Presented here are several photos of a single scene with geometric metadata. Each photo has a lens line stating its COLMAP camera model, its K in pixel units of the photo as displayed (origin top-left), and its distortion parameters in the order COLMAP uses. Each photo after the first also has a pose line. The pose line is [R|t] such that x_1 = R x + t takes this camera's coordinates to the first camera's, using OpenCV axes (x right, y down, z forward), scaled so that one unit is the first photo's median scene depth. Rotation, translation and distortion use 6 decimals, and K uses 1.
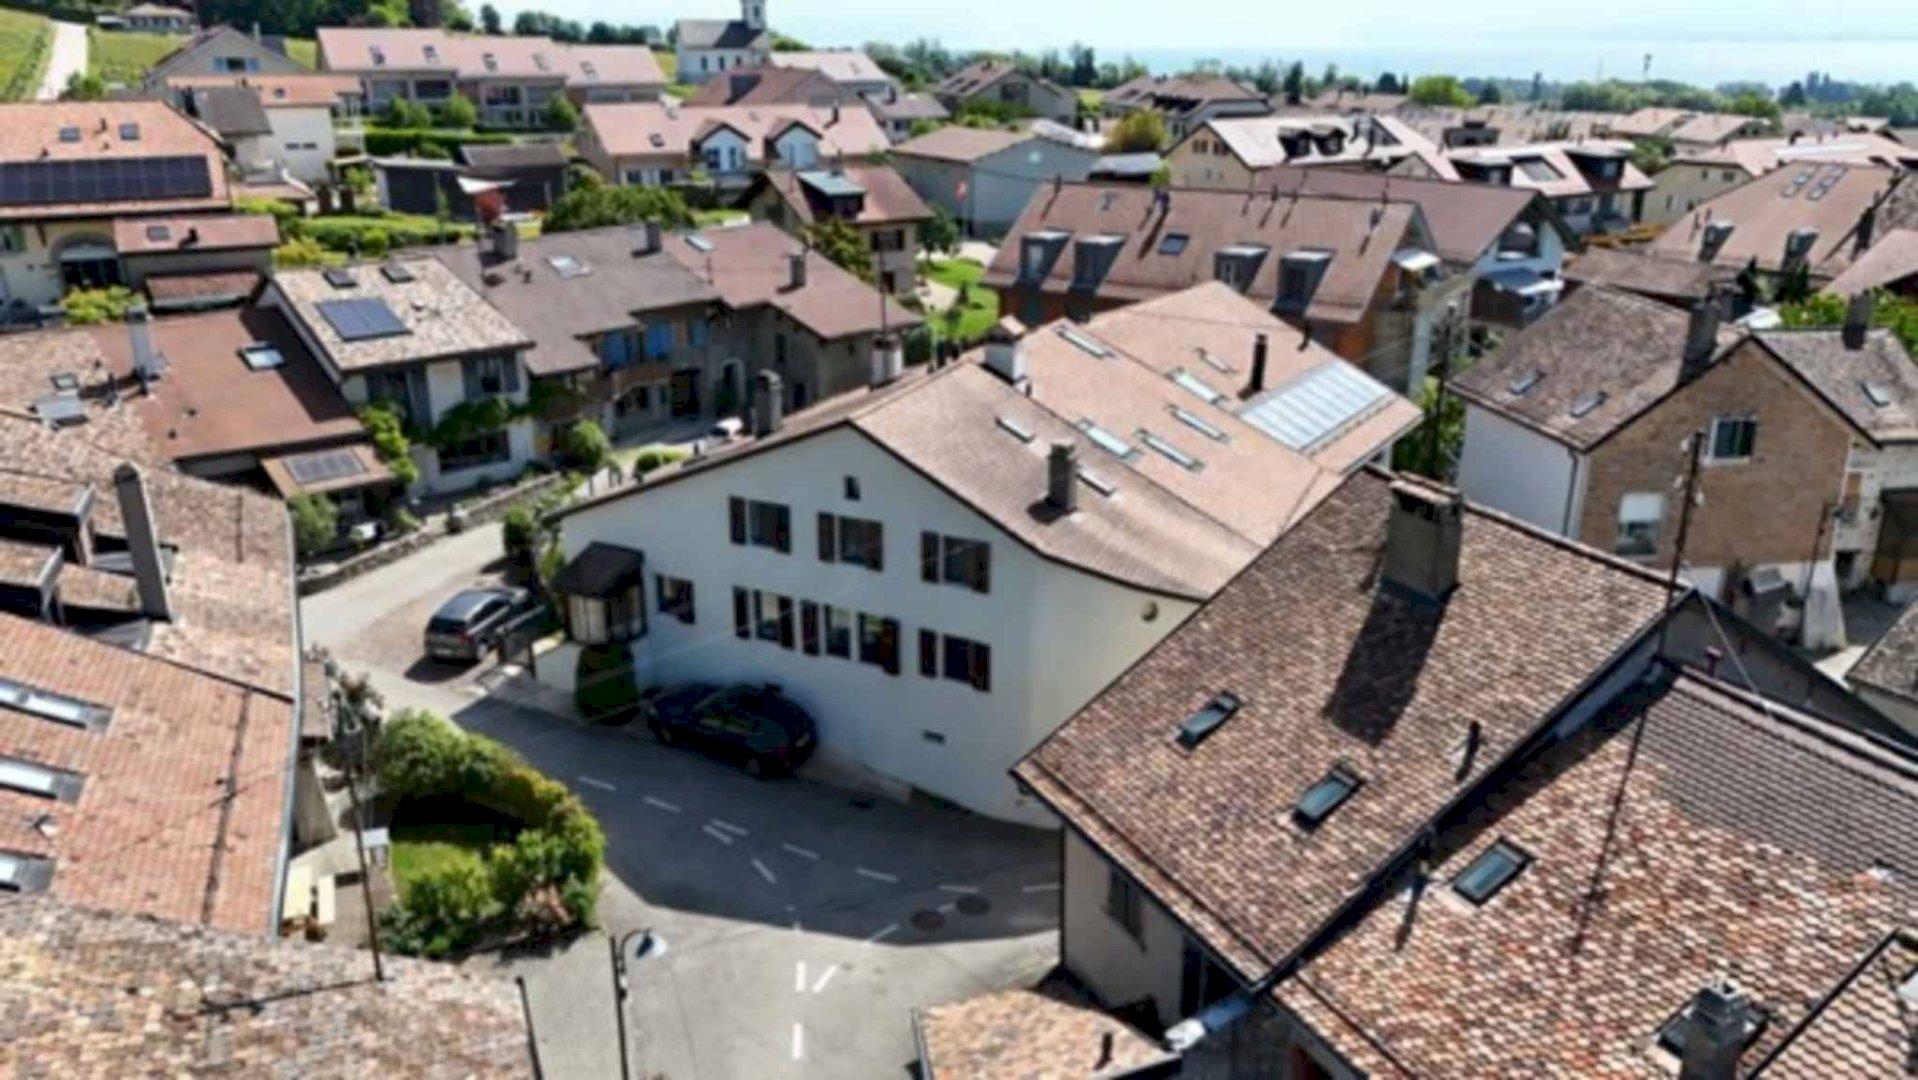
lens RADIAL K [[1421.3, 0, 959.0], [0, 1421.3, 540.0], [0, 0, 1]] dist [0.013203, 0.000290]
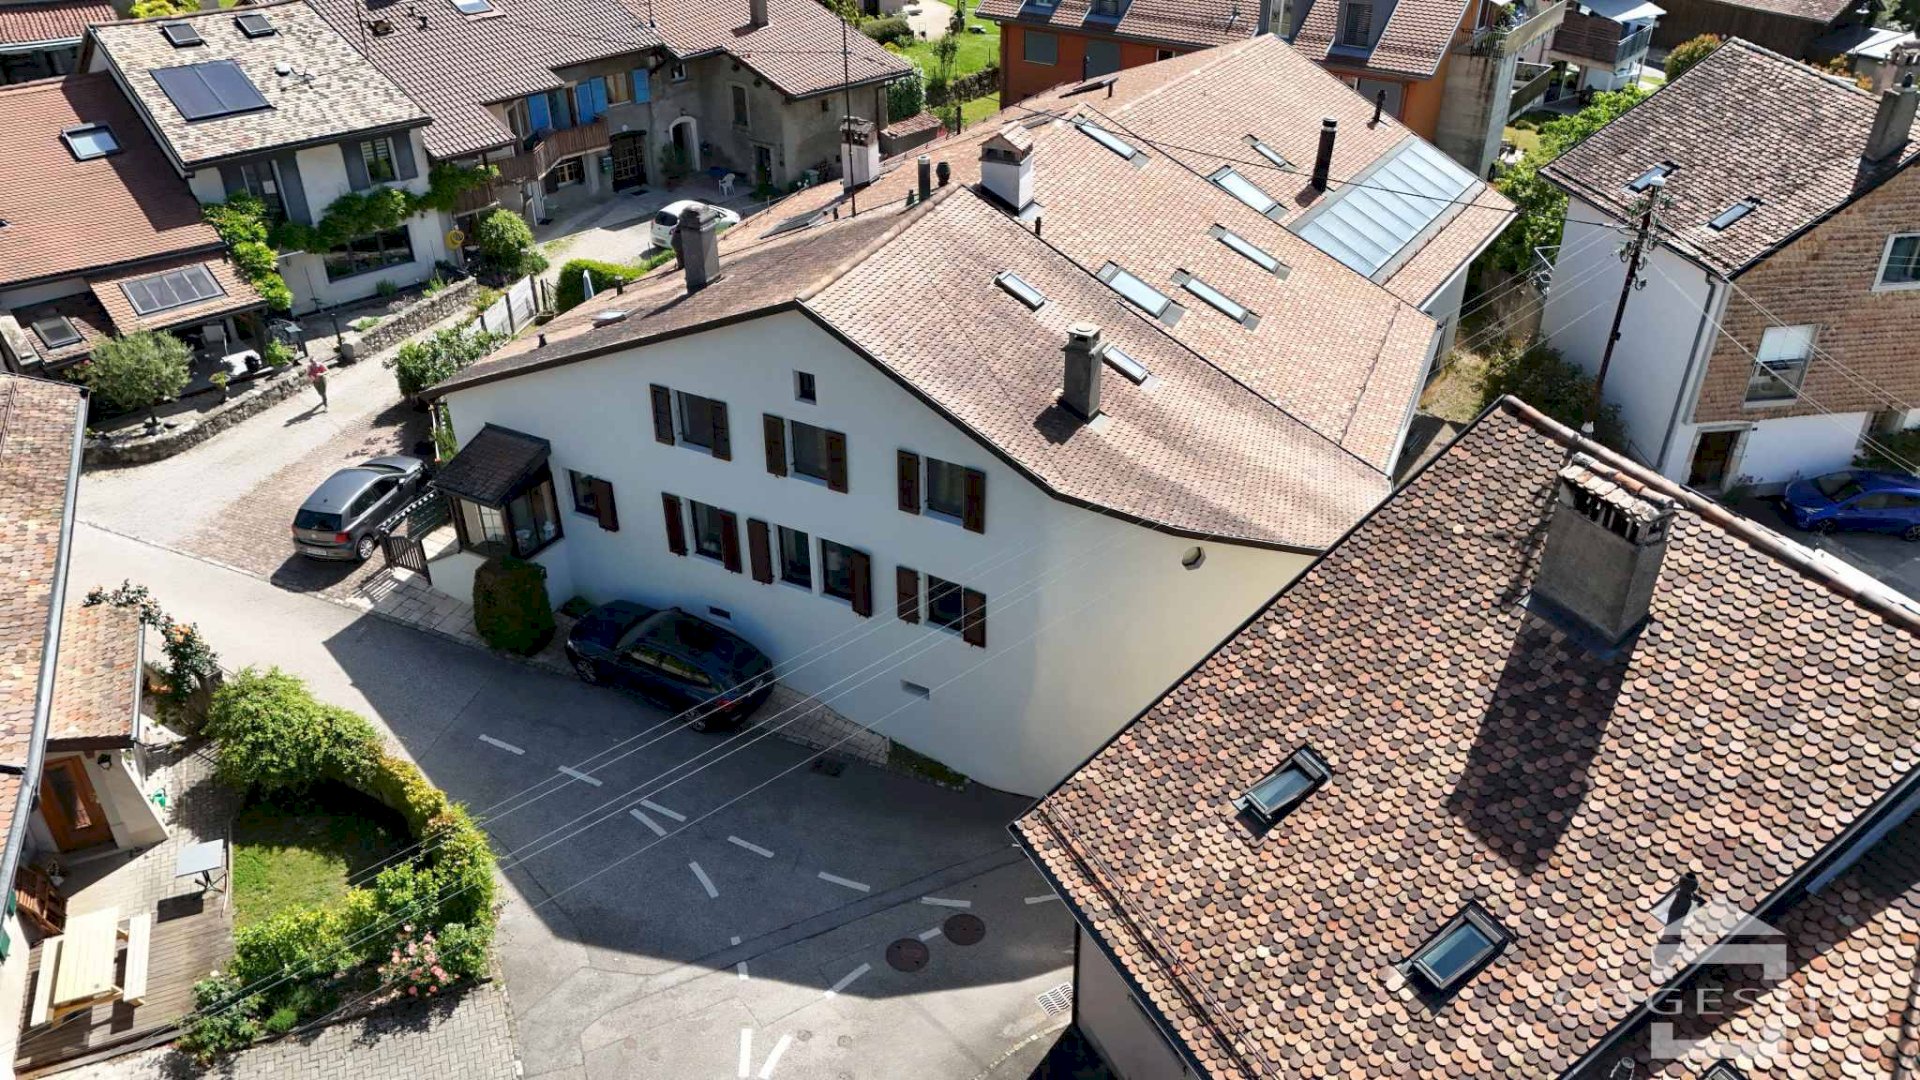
lens RADIAL K [[1422.8, 0, 960.0], [0, 1422.8, 540.0], [0, 0, 1]] dist [0.013203, 0.000290]
pose [[0.999999, -0.001186, 0.000085, 0.006969], [0.001142, 0.977705, 0.209979, -0.112775], [-0.000332, -0.209979, 0.977706, 0.231512]]
